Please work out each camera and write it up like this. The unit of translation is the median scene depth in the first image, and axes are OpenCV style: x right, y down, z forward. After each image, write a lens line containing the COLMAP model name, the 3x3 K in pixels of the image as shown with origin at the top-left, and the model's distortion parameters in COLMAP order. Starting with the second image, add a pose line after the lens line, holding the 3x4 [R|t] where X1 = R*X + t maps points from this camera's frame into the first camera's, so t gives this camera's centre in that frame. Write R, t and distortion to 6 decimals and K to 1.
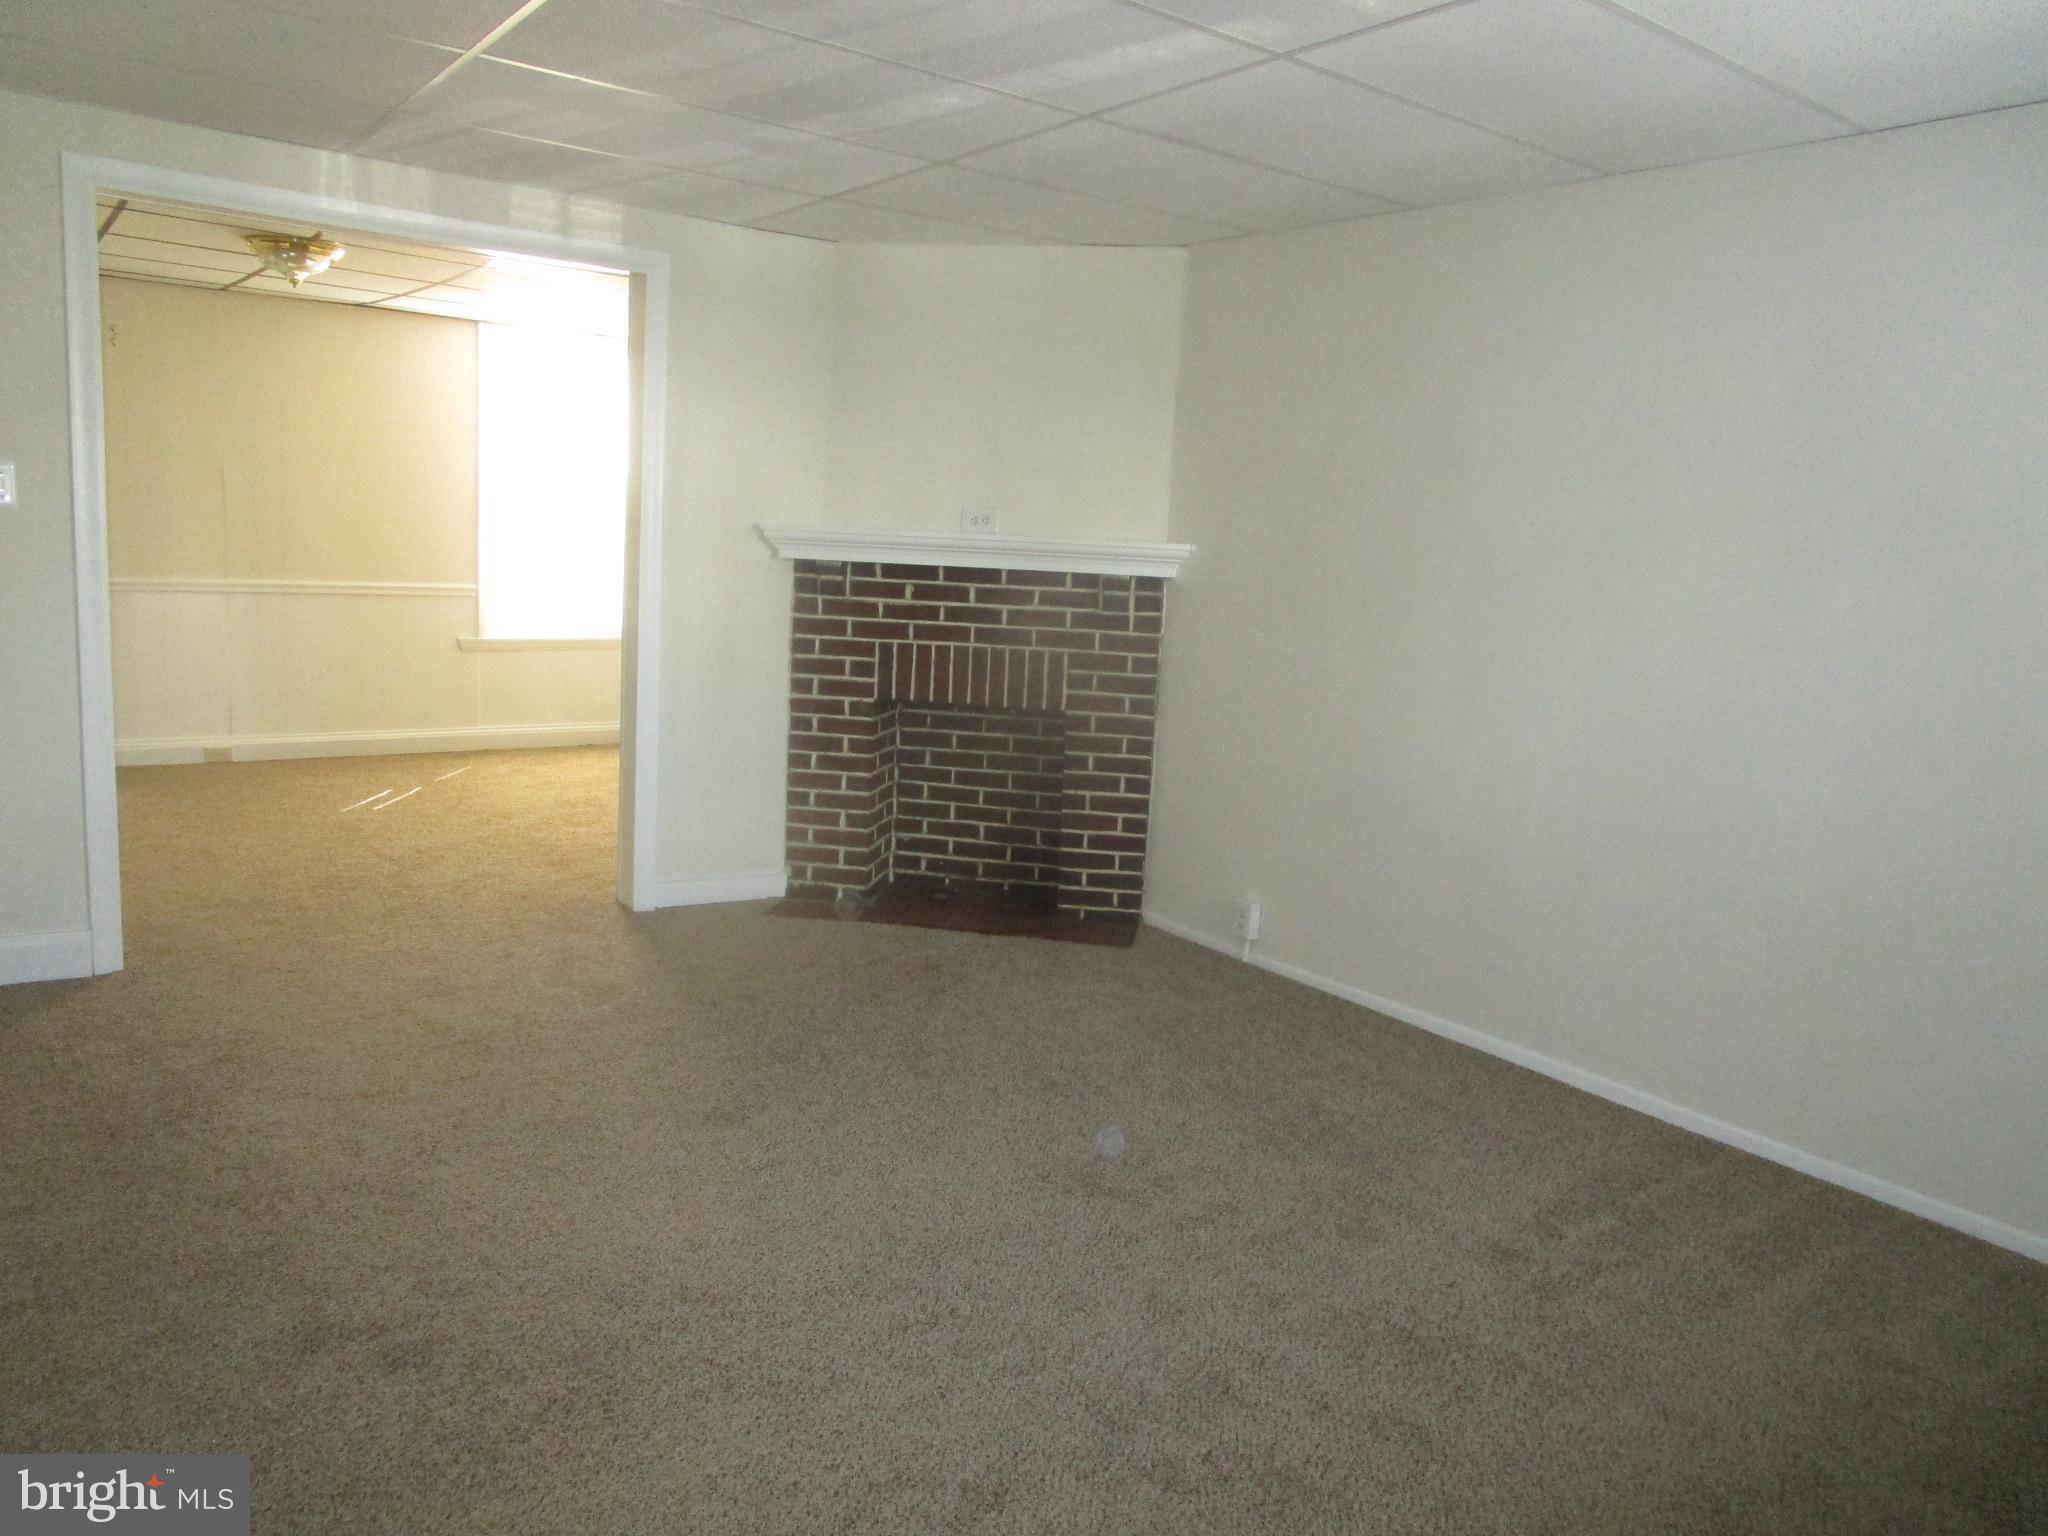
lens RADIAL K [[1459.4, 0, 1024.0], [0, 1459.4, 768.0], [0, 0, 1]] dist [-0.019868, -0.002581]
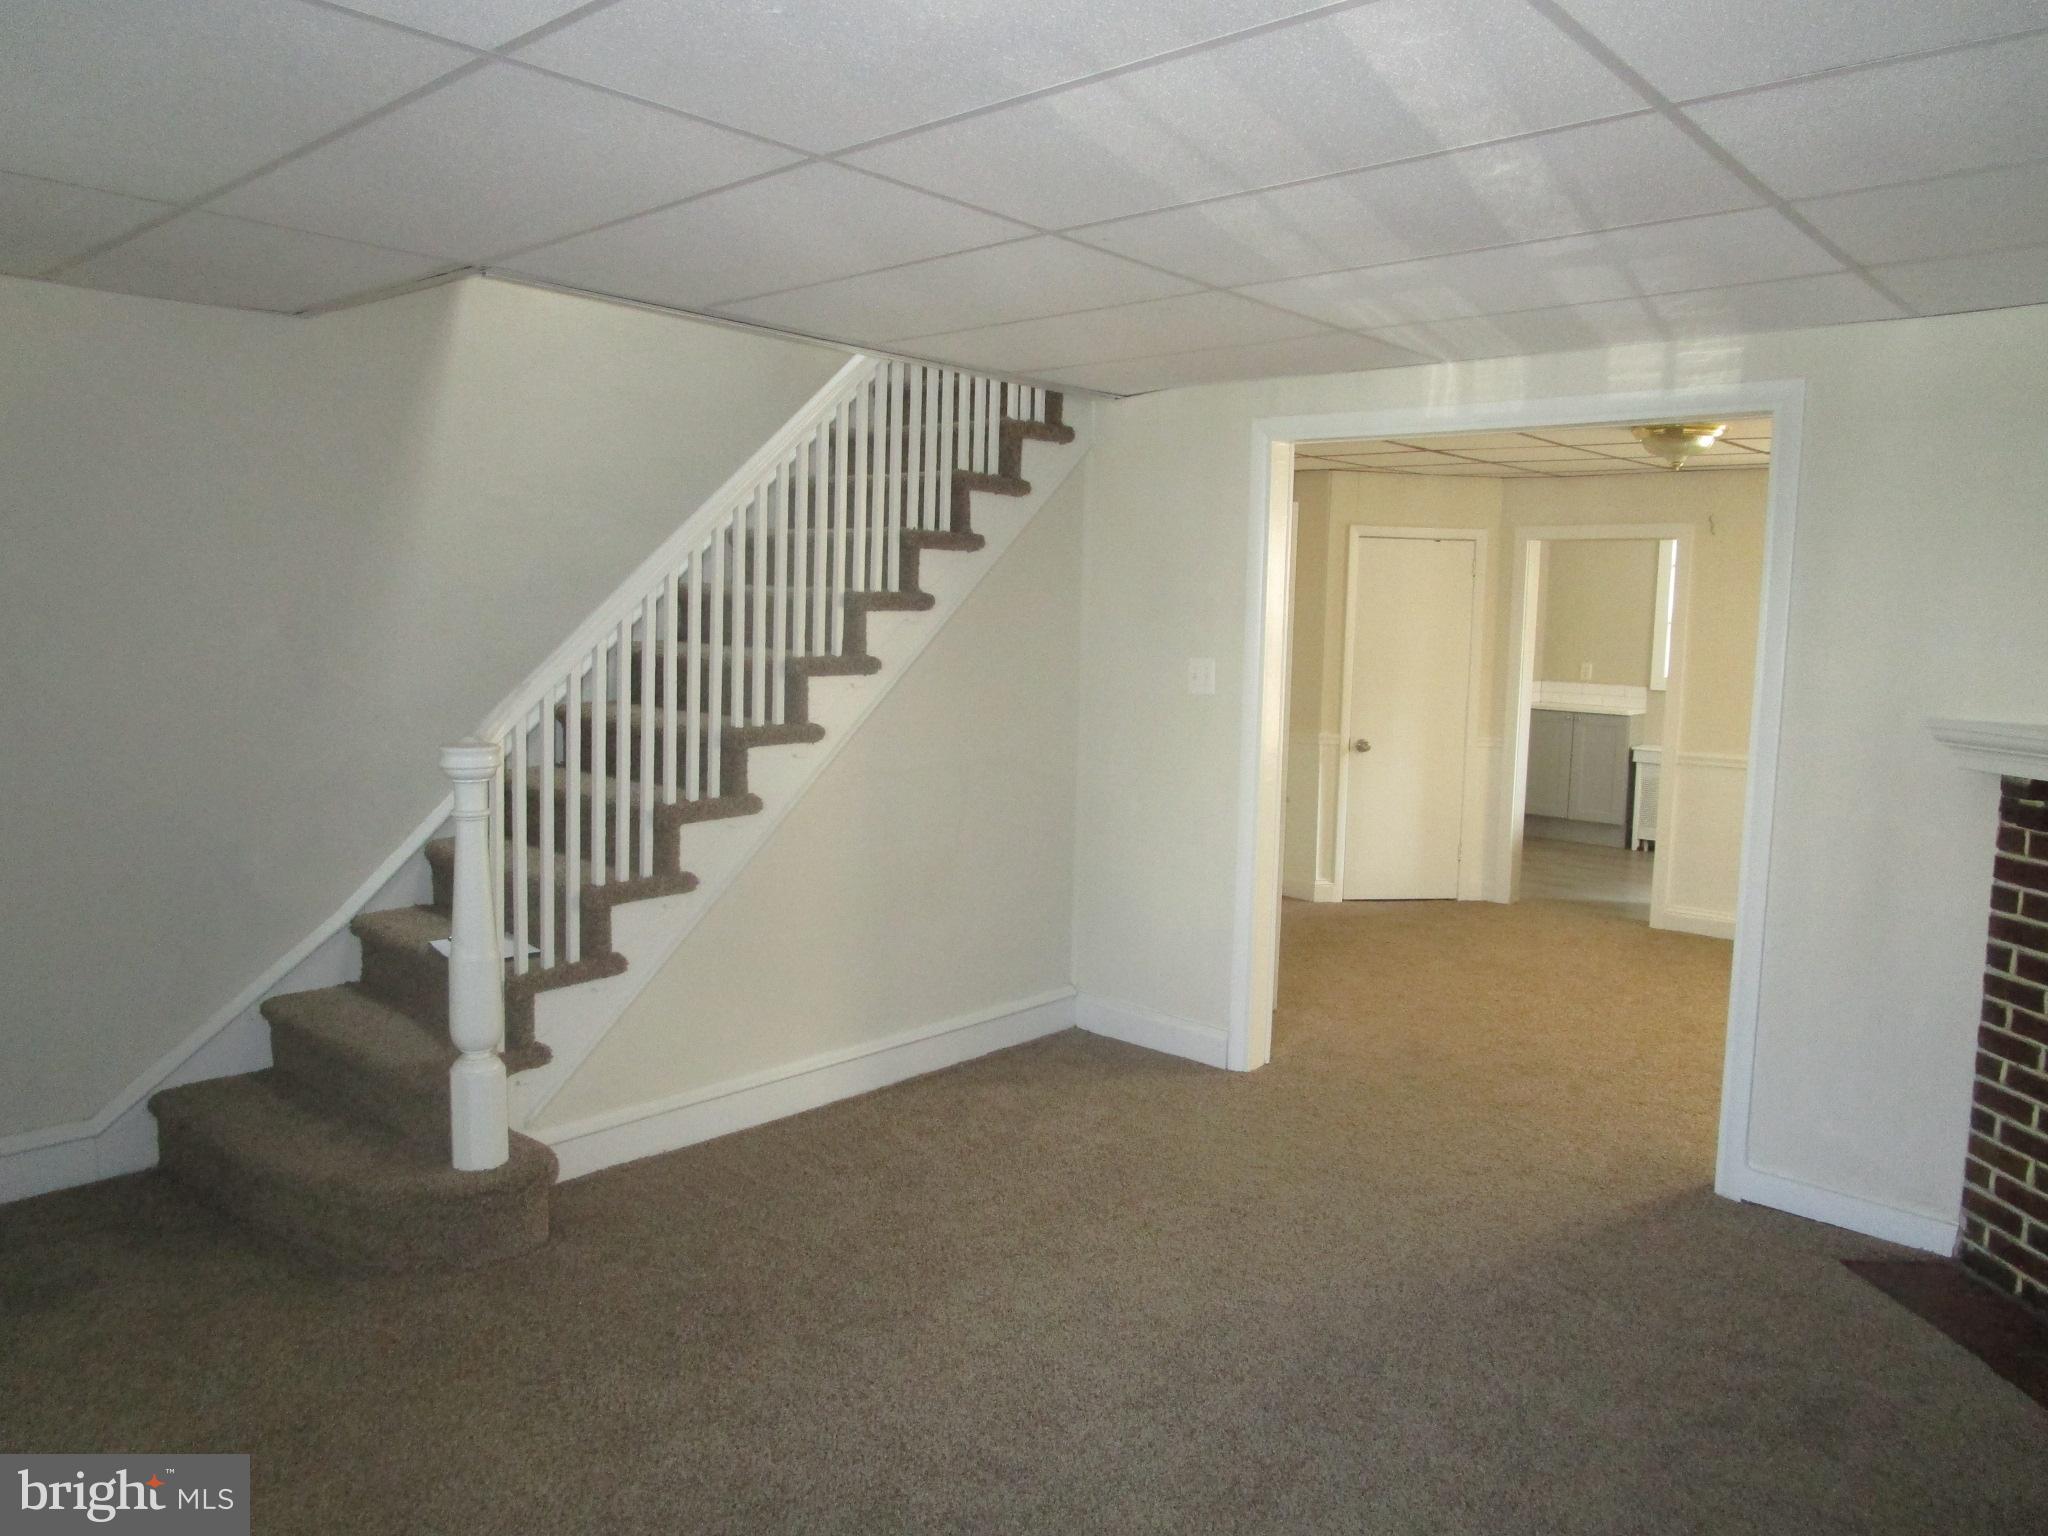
lens RADIAL K [[1459.4, 0, 1024.0], [0, 1459.4, 768.0], [0, 0, 1]] dist [-0.019868, -0.002581]
pose [[0.202629, 0.055658, -0.977672, 0.402801], [-0.161053, 0.986683, 0.022792, -0.085205], [0.965921, 0.152839, 0.208895, 0.411675]]
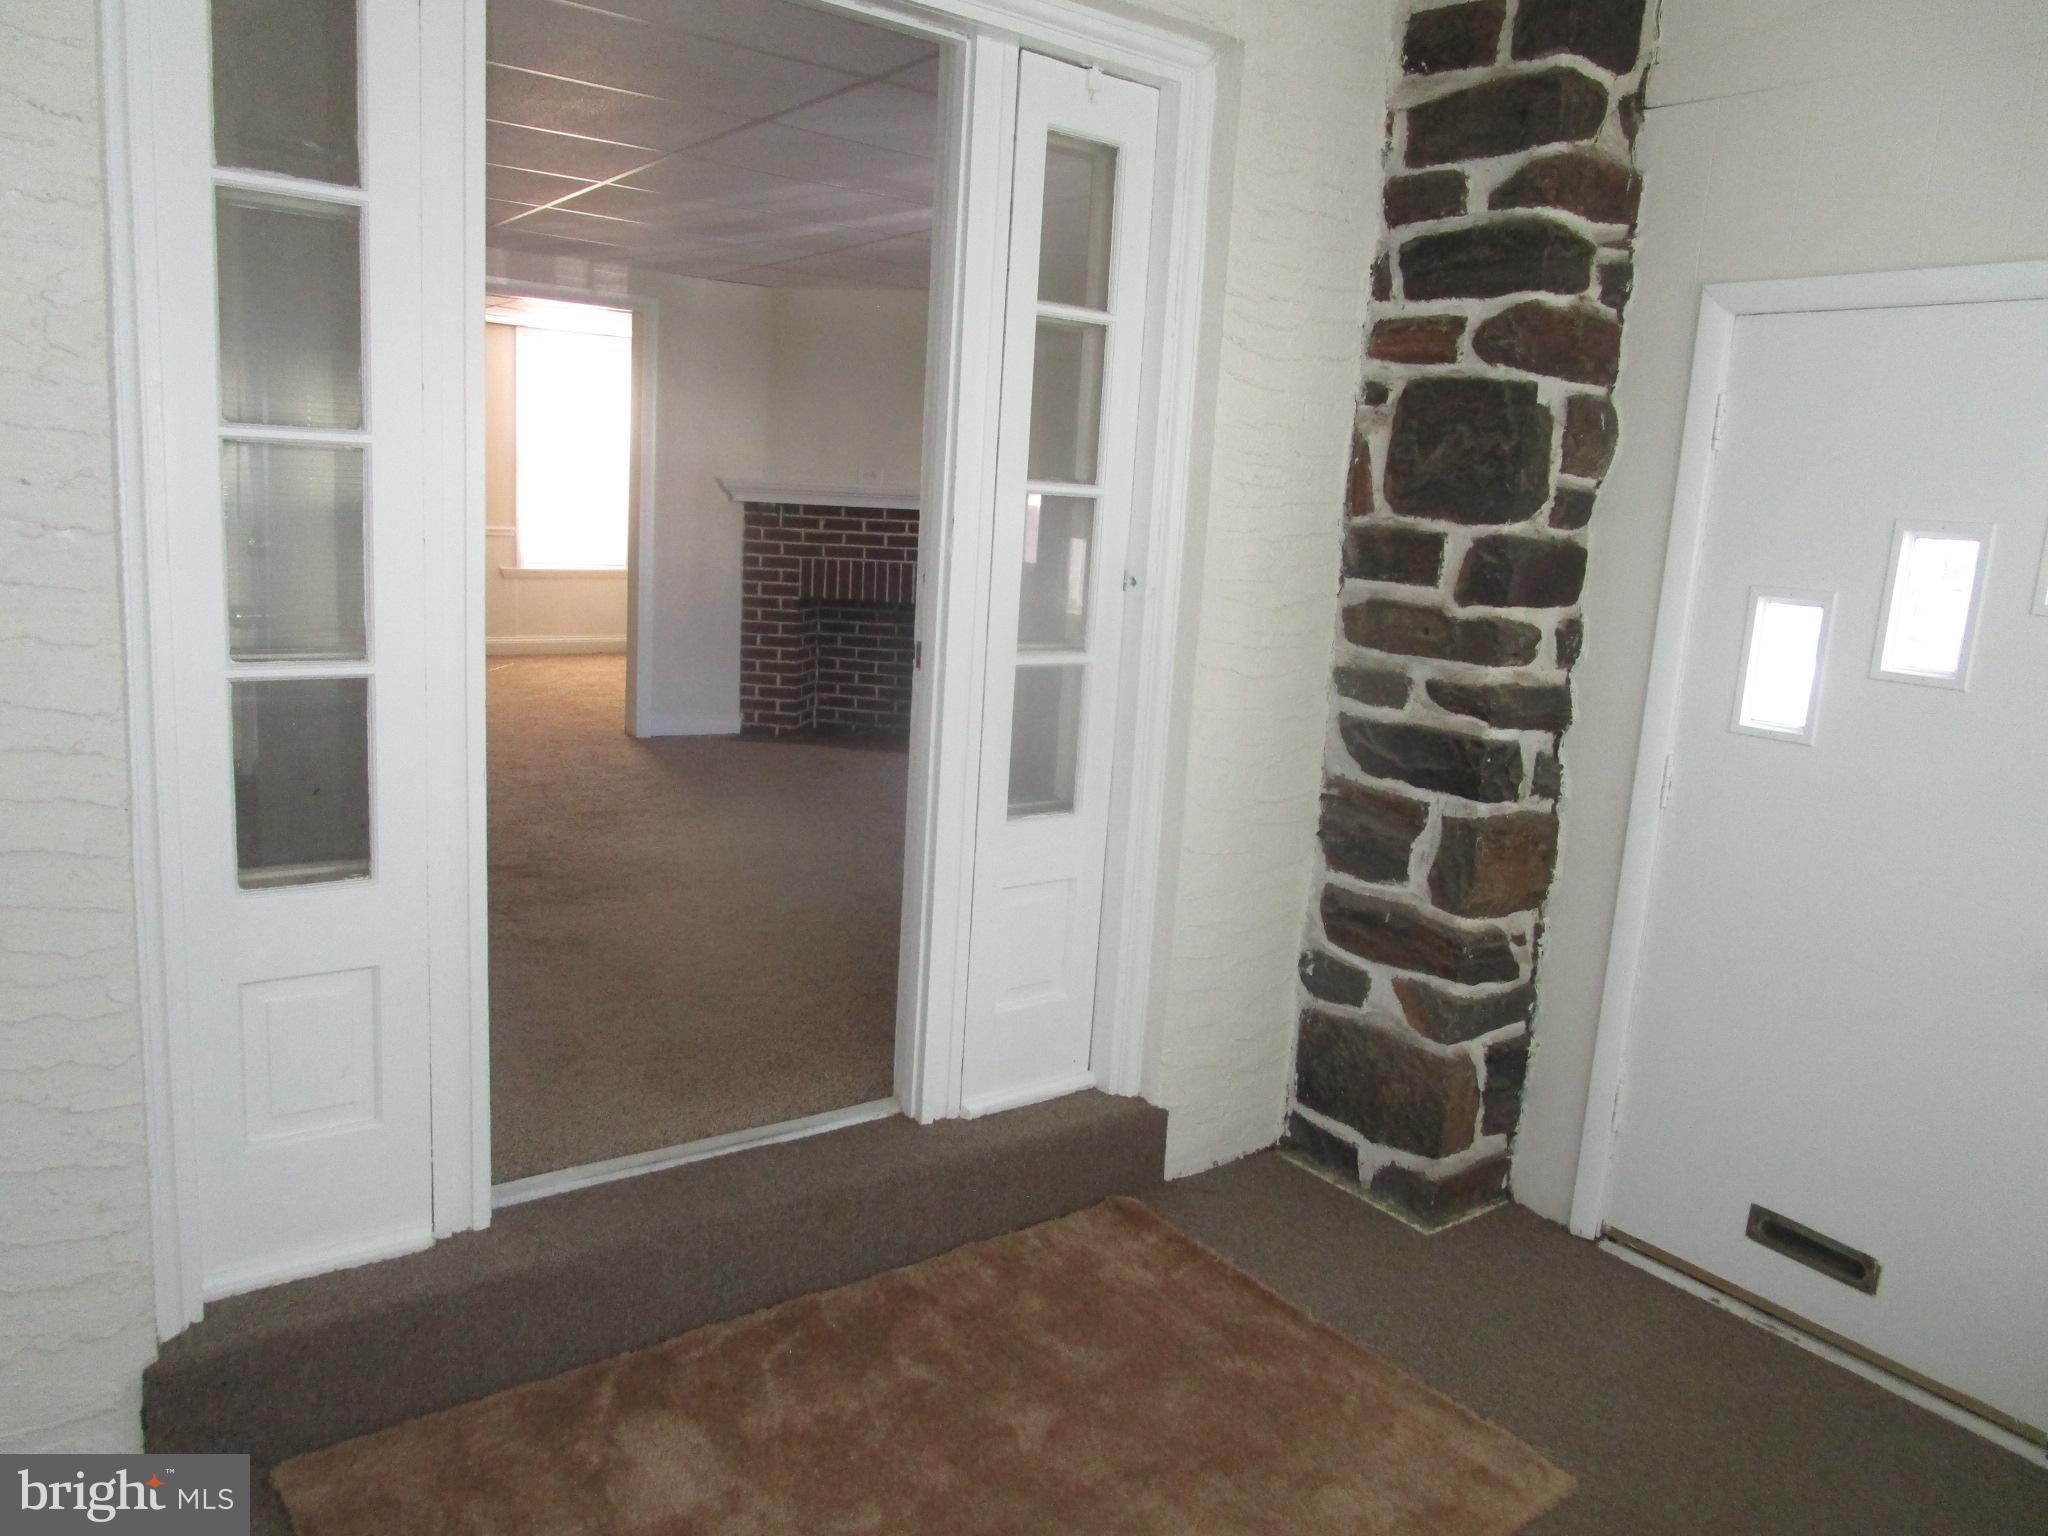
lens RADIAL K [[1459.4, 0, 1024.0], [0, 1459.4, 768.0], [0, 0, 1]] dist [-0.019868, -0.002581]
pose [[0.999996, 0.002781, -0.000946, 0.125313], [-0.002758, 0.999725, 0.023275, 0.089375], [0.001011, -0.023272, 0.999729, -0.472462]]
